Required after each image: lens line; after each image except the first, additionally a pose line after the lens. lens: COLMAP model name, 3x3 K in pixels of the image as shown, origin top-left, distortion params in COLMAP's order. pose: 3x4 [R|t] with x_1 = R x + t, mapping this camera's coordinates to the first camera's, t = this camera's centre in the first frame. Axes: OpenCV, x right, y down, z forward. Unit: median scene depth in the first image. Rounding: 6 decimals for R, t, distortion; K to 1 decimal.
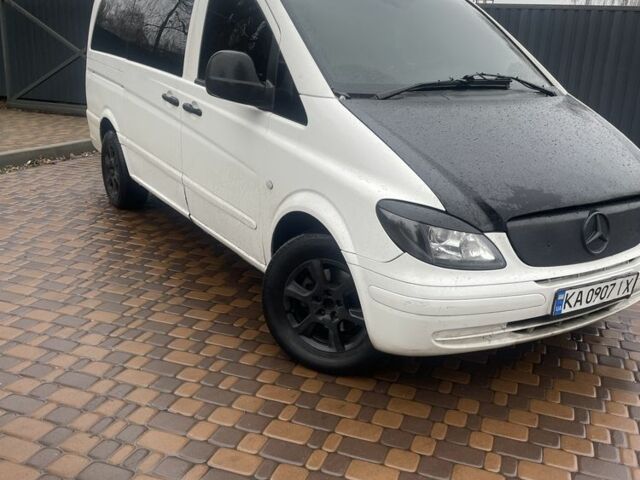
lens RADIAL K [[630.5, 0, 320.0], [0, 630.5, 240.0], [0, 0, 1]] dist [-0.032134, -0.004292]
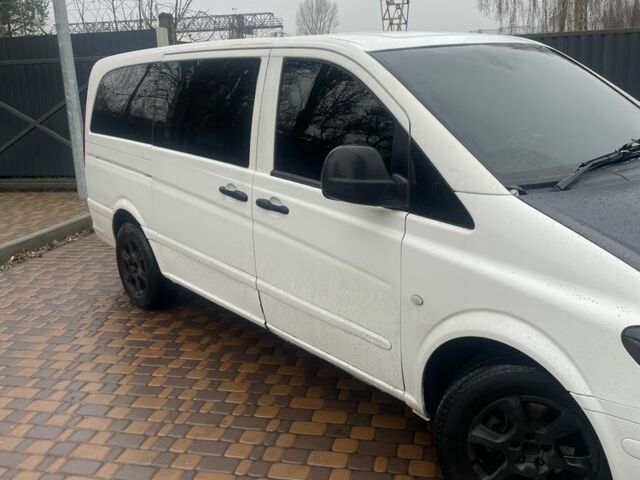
lens RADIAL K [[632.5, 0, 330.9], [0, 632.5, 240.5], [0, 0, 1]] dist [0.072681, -0.092464]
pose [[0.991142, -0.105930, 0.080104, -0.190816], [0.110871, 0.992024, -0.059972, -0.097579], [-0.073112, 0.068322, 0.994981, 0.137083]]
